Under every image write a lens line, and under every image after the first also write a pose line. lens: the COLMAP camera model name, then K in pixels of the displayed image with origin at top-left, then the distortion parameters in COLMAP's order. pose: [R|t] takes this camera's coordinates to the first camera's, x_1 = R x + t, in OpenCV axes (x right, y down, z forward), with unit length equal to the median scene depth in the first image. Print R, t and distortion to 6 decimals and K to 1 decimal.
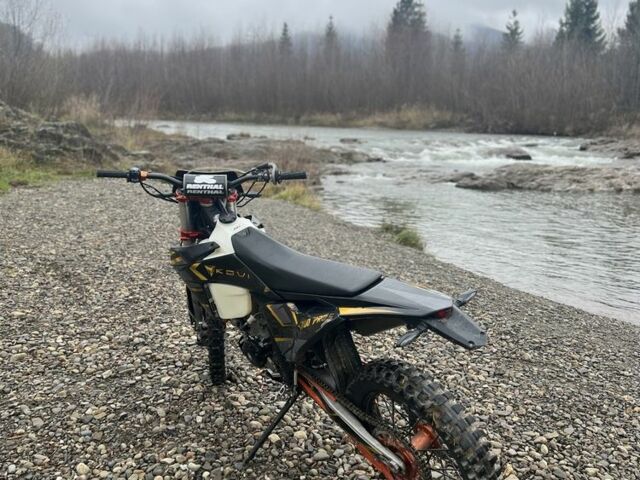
lens RADIAL K [[639.0, 0, 320.0], [0, 639.0, 240.0], [0, 0, 1]] dist [0.019198, -0.008608]
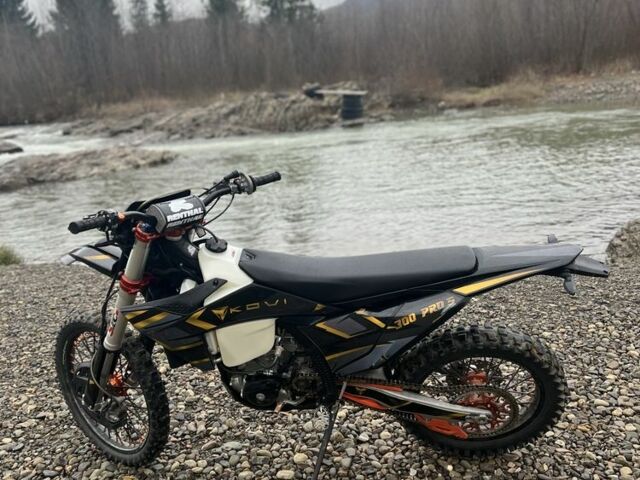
lens RADIAL K [[639.0, 0, 320.0], [0, 639.0, 240.0], [0, 0, 1]] dist [0.019198, -0.008608]
pose [[0.676733, -0.248336, 0.693081, -0.089027], [0.232123, 0.965350, 0.119245, -0.015556], [-0.698678, 0.080183, 0.710928, 0.047587]]
